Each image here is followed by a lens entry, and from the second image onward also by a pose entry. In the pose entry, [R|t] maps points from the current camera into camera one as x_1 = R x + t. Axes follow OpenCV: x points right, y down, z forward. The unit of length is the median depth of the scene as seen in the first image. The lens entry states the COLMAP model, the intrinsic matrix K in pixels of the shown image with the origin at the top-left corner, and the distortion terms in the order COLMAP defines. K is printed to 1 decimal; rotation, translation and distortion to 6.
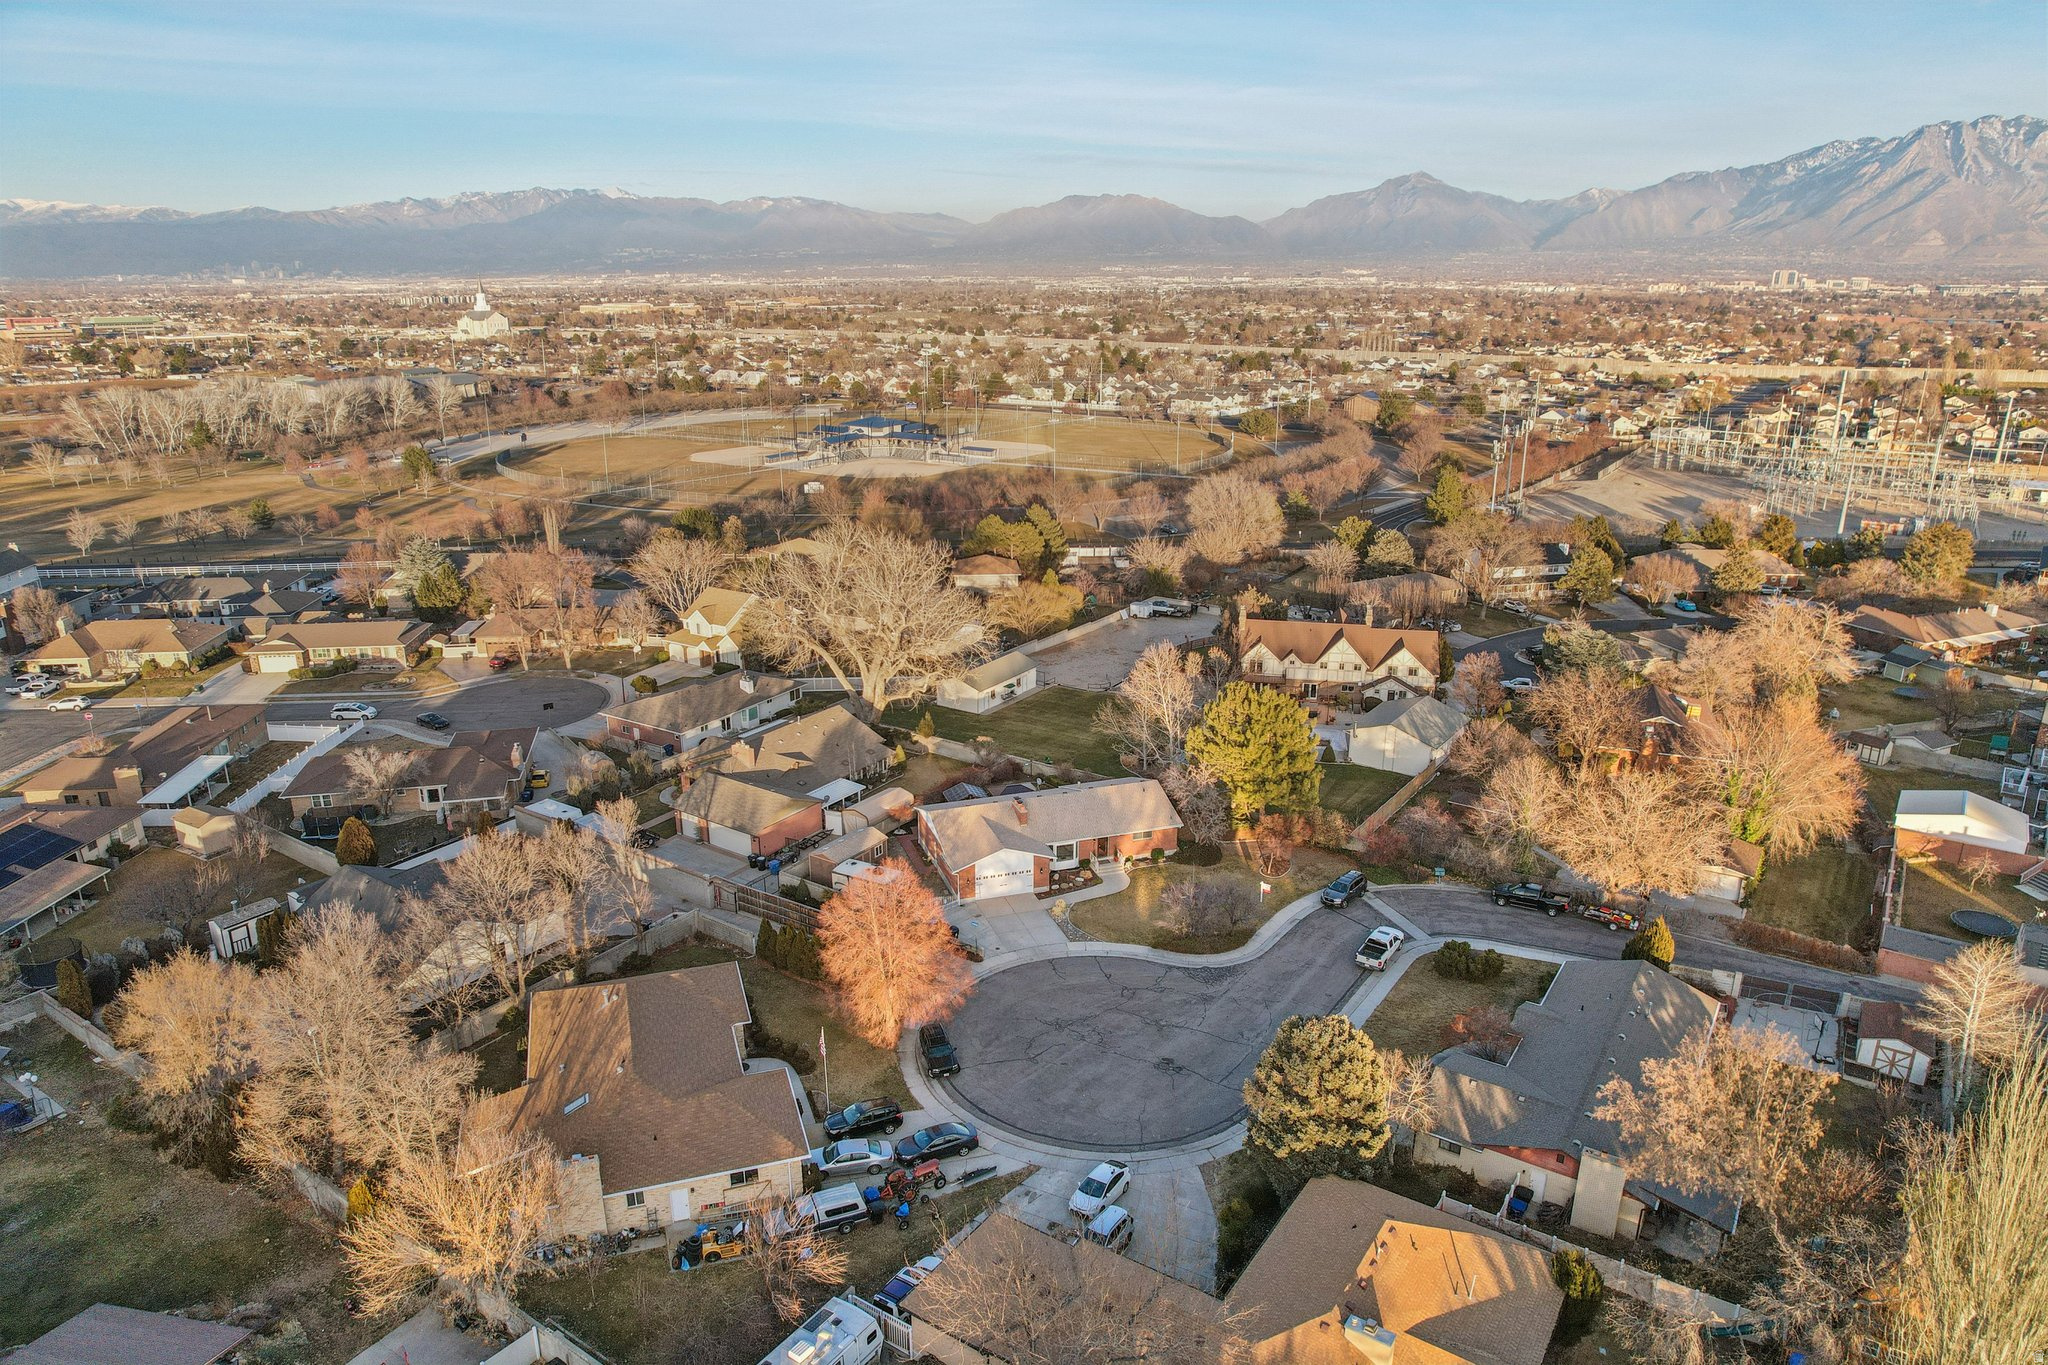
lens RADIAL K [[1318.1, 0, 1020.2], [0, 1318.1, 660.2], [0, 0, 1]] dist [-0.081569, 0.075949]
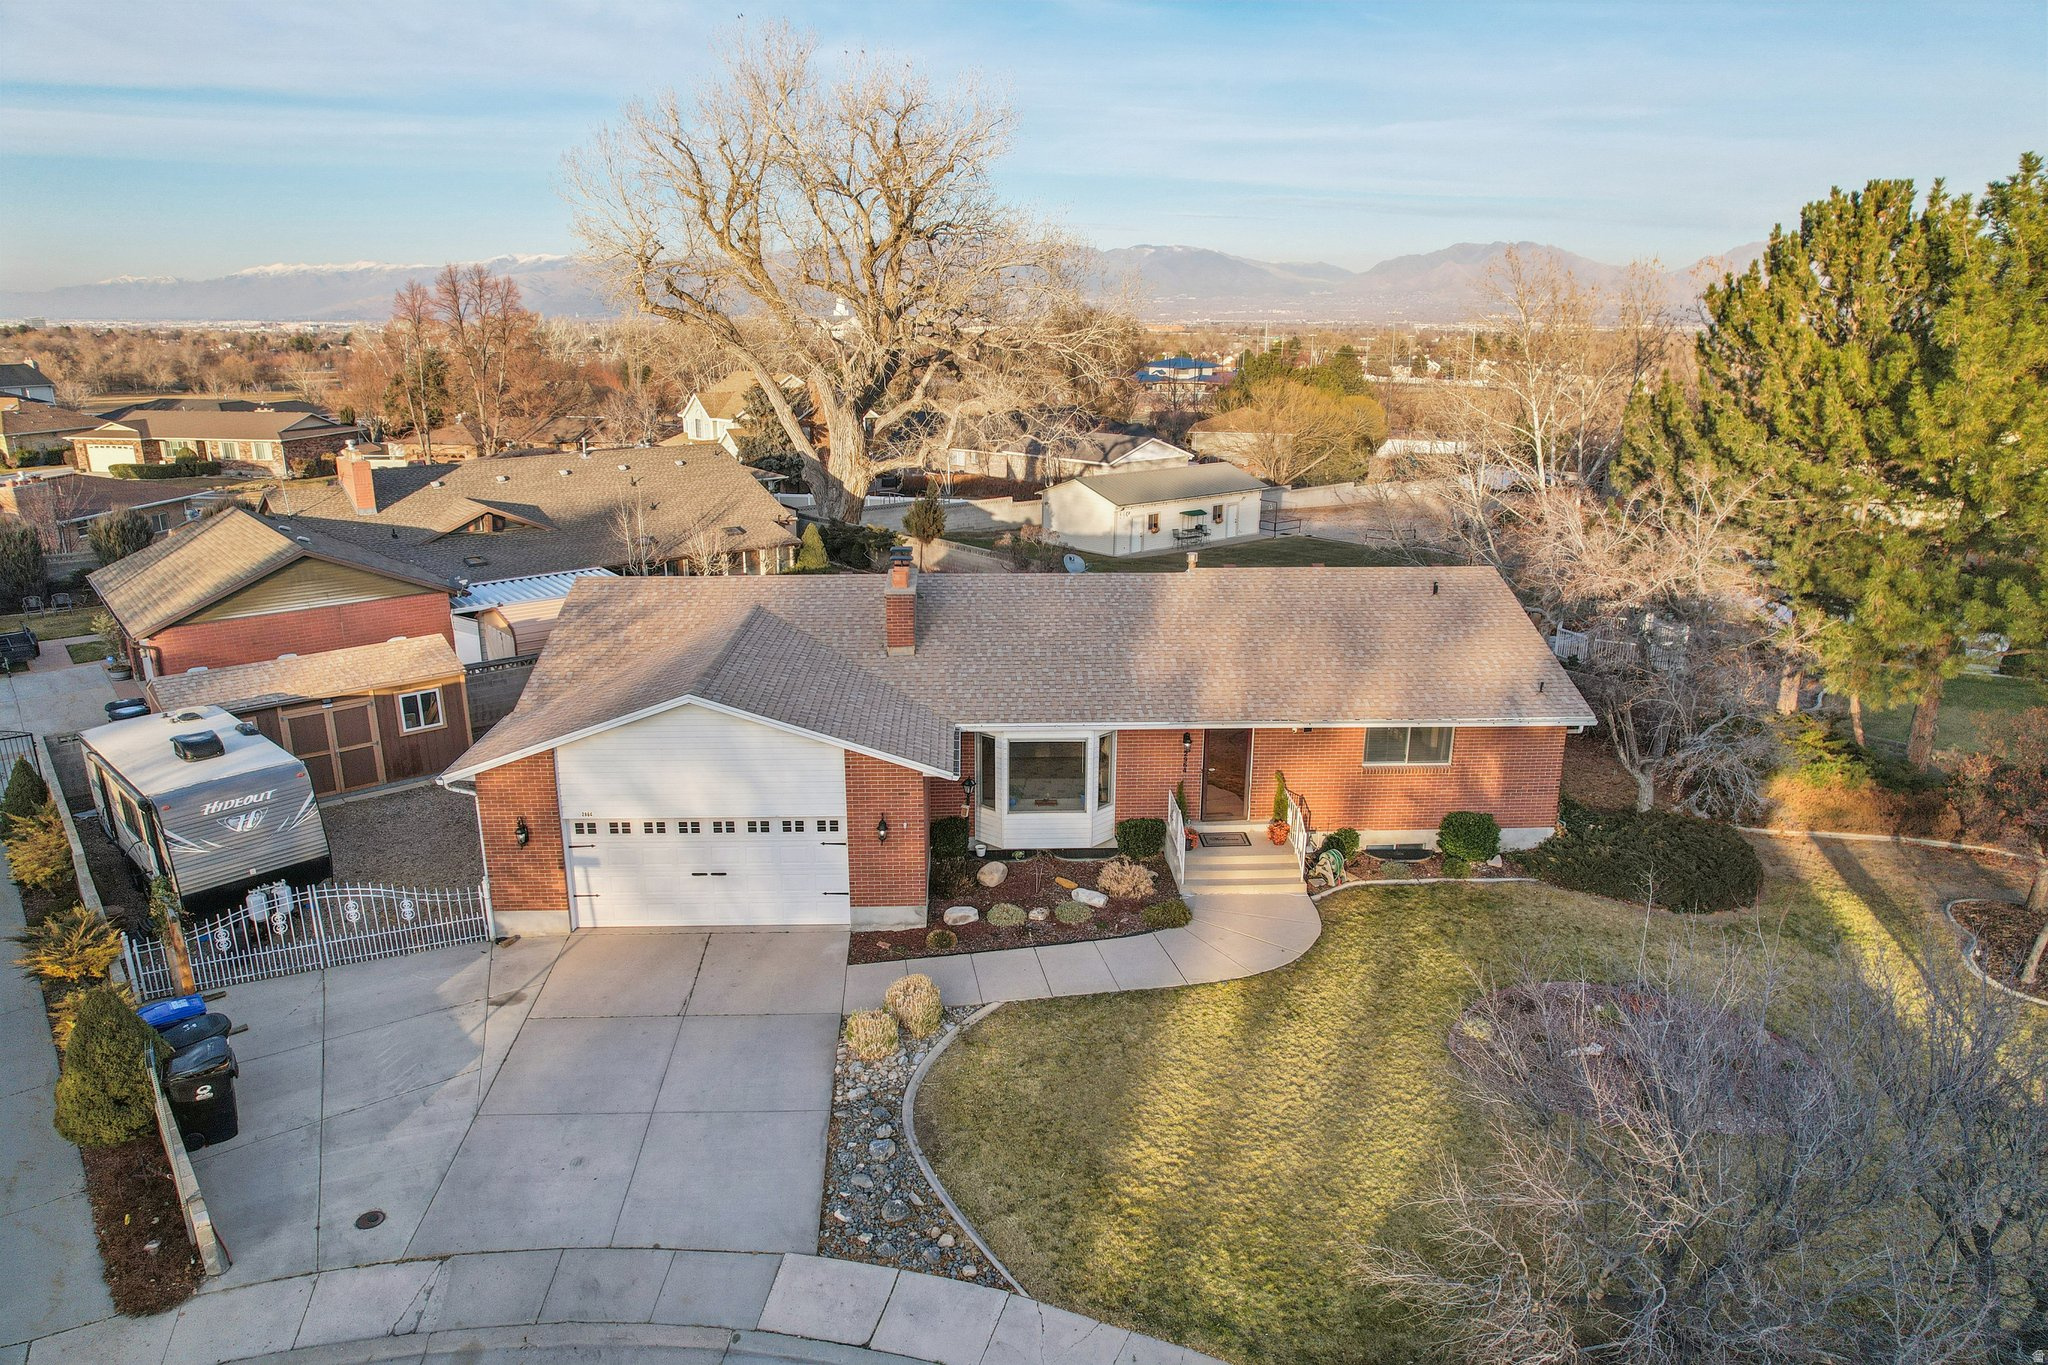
lens RADIAL K [[1318.1, 0, 1020.2], [0, 1318.1, 660.2], [0, 0, 1]] dist [-0.081569, 0.075949]
pose [[0.962274, 0.075318, -0.261450, 0.061891], [-0.084523, 0.996129, -0.024128, 0.092543], [0.258621, 0.045316, 0.964915, 0.543377]]
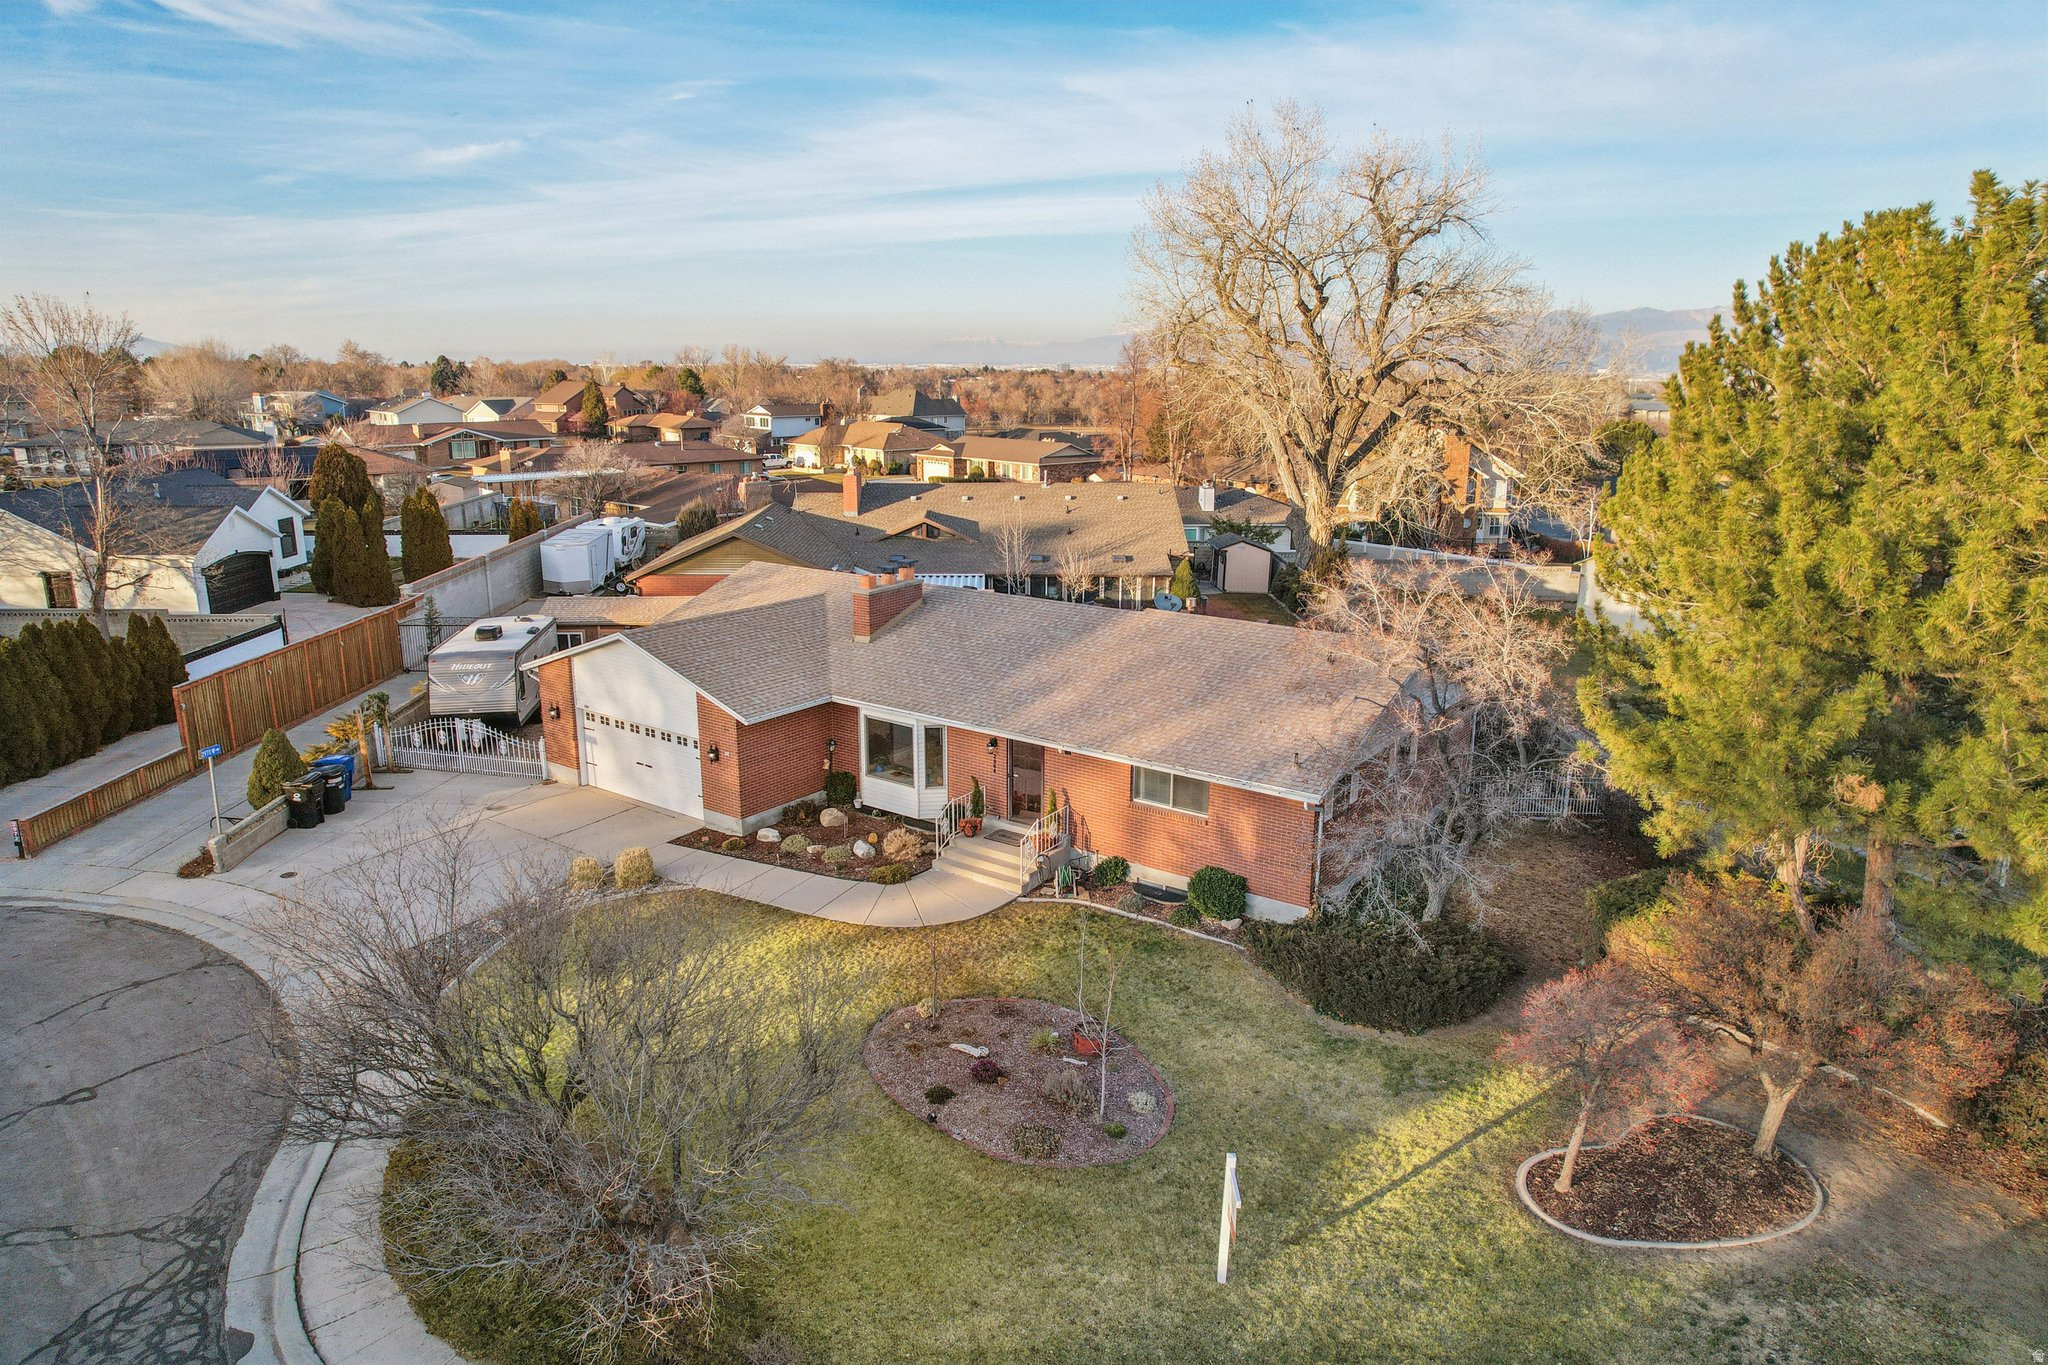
lens RADIAL K [[1318.1, 0, 1020.2], [0, 1318.1, 660.2], [0, 0, 1]] dist [-0.081569, 0.075949]
pose [[0.583618, 0.186206, -0.790391, 0.188271], [-0.241499, 0.969113, 0.049989, 0.074858], [0.775286, 0.161704, 0.610560, 0.593844]]
